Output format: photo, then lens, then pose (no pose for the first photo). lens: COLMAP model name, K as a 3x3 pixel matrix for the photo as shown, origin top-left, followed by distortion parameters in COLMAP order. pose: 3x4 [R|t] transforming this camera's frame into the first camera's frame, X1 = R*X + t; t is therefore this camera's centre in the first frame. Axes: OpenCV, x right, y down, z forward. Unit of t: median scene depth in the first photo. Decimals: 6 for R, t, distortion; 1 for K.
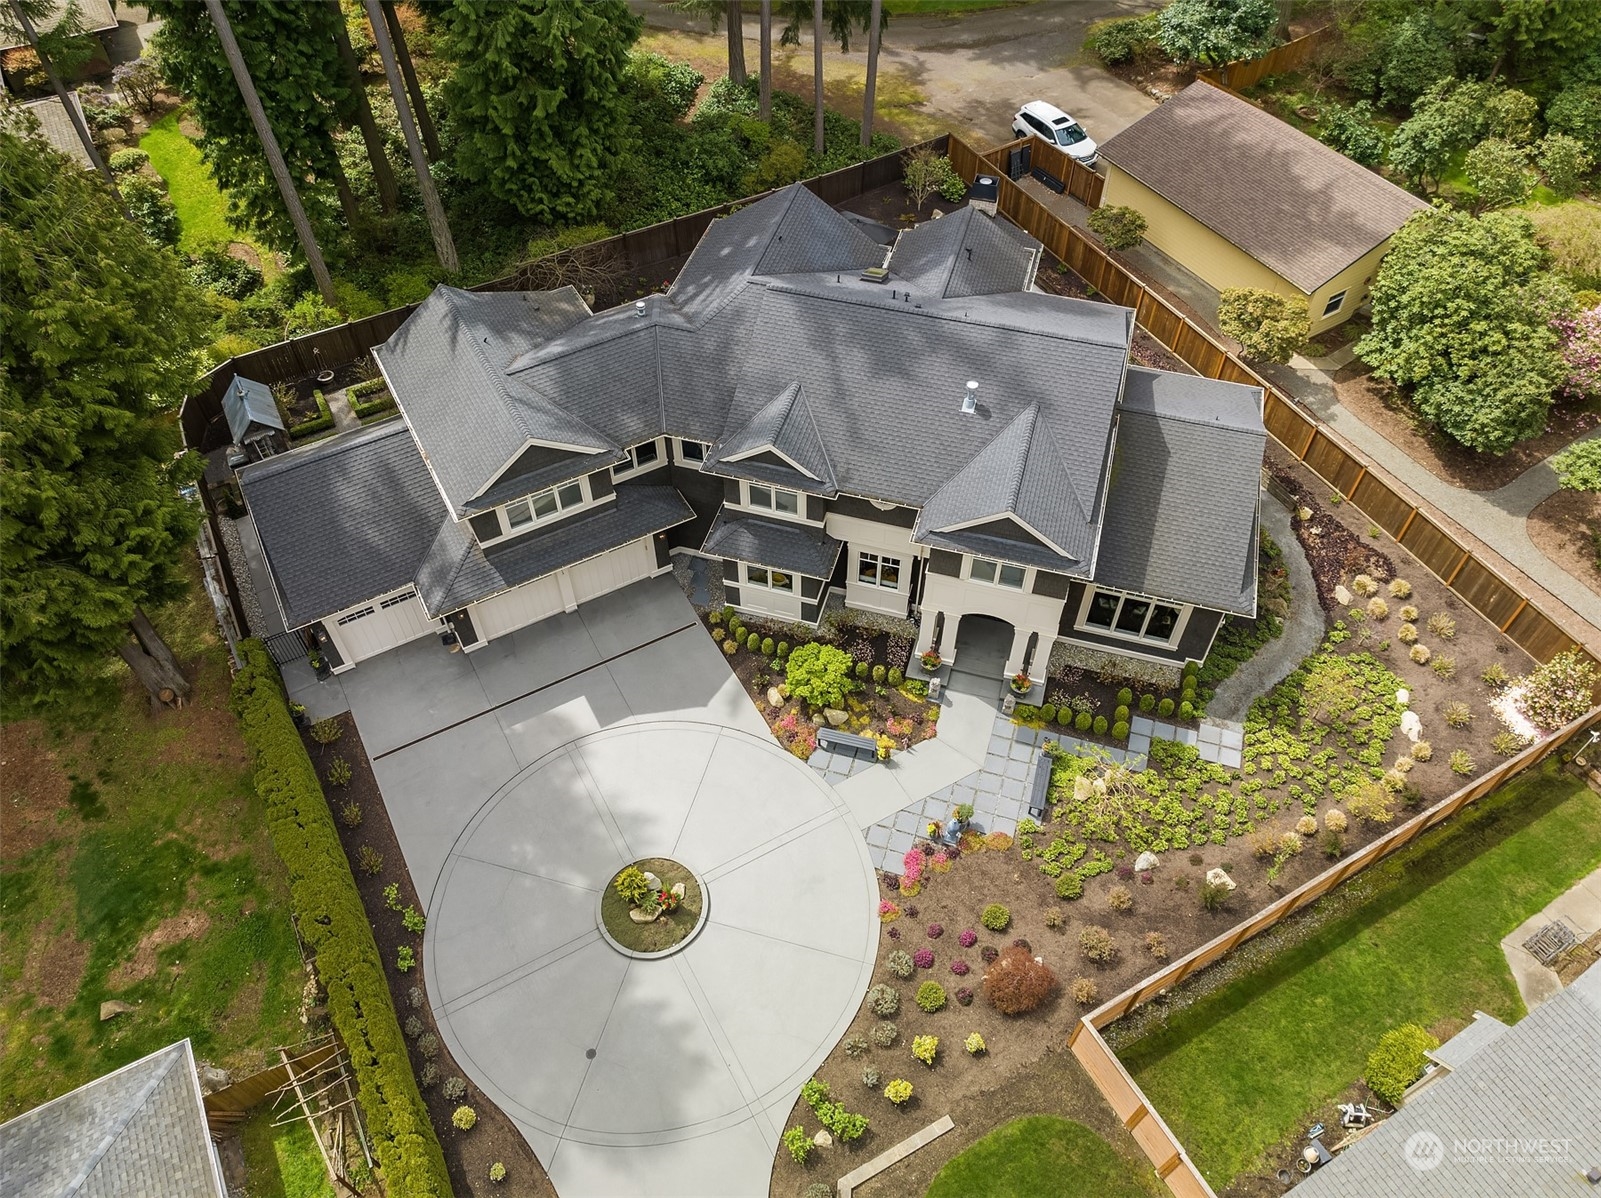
lens RADIAL K [[1126.1, 0, 796.8], [0, 1126.1, 591.1], [0, 0, 1]] dist [-0.032927, -0.009203]
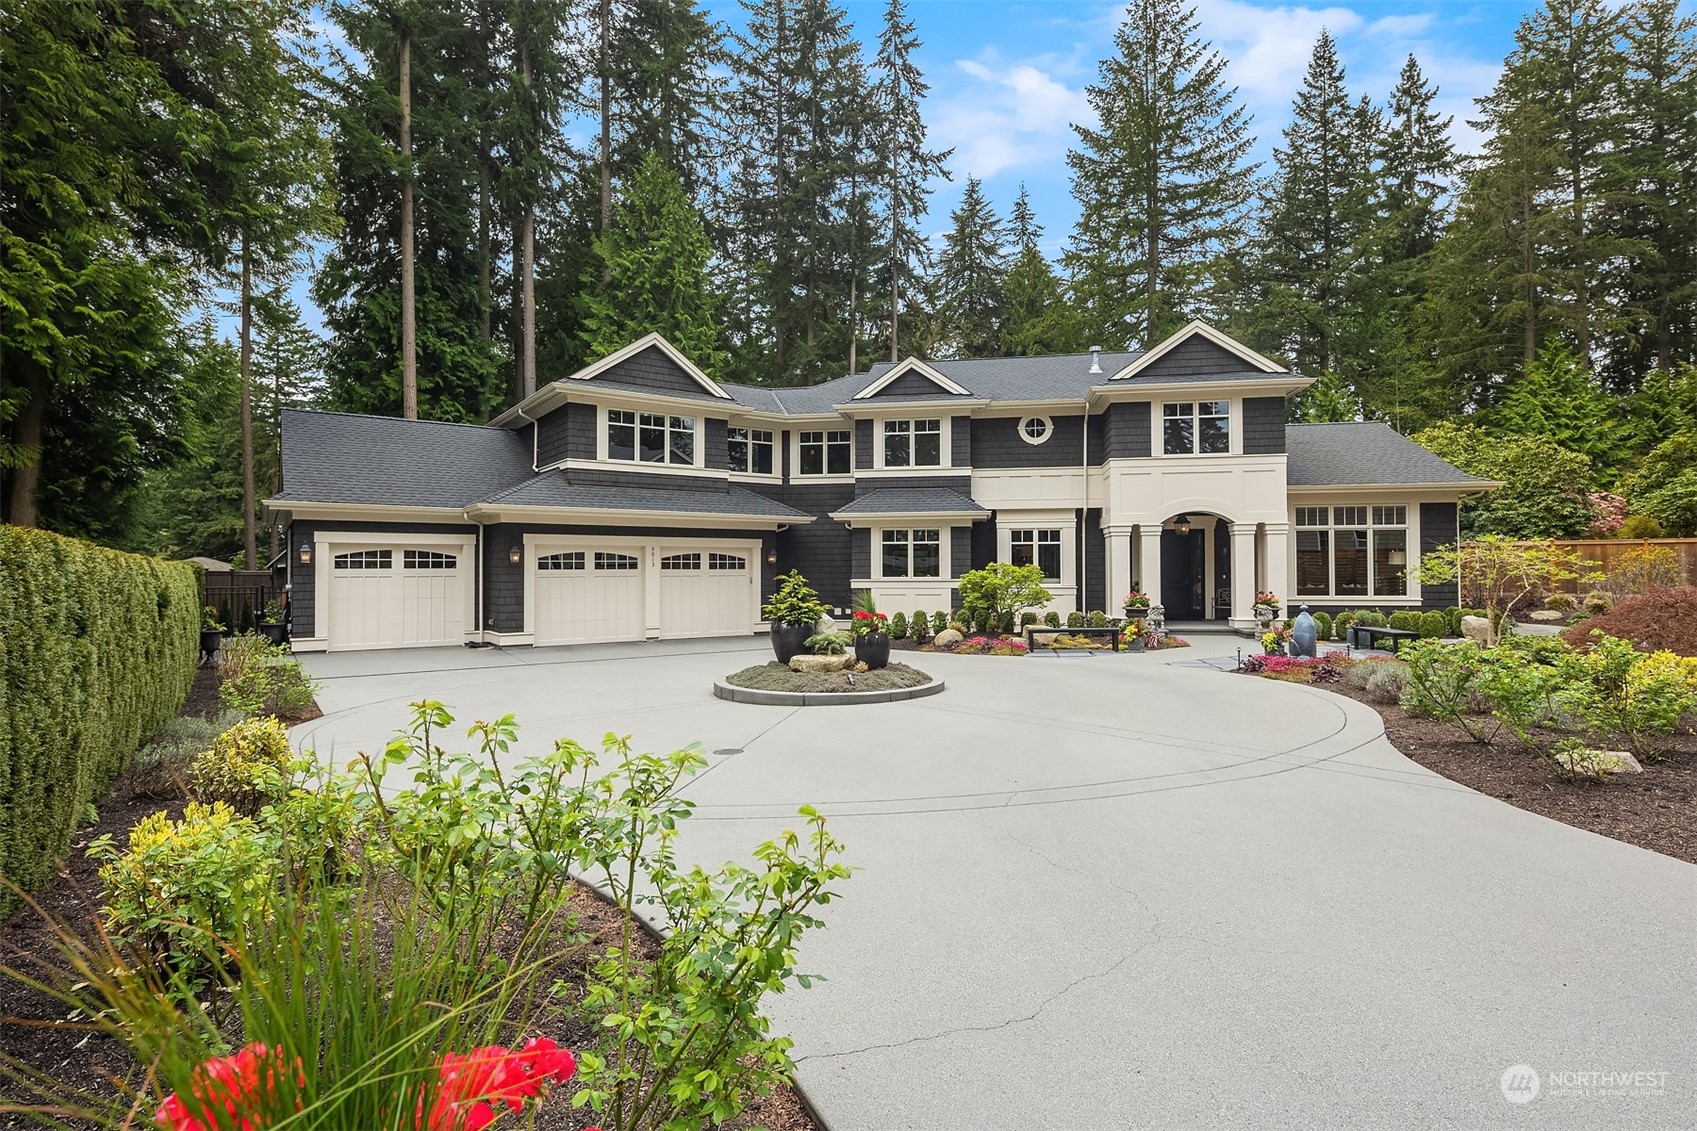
lens RADIAL K [[825.4, 0, 846.6], [0, 825.4, 561.0], [0, 0, 1]] dist [0.005343, -0.003405]
pose [[0.993524, 0.004286, 0.113543, -0.143335], [0.084569, 0.639490, -0.764134, 0.460867], [-0.075885, 0.768788, 0.634986, 0.636536]]
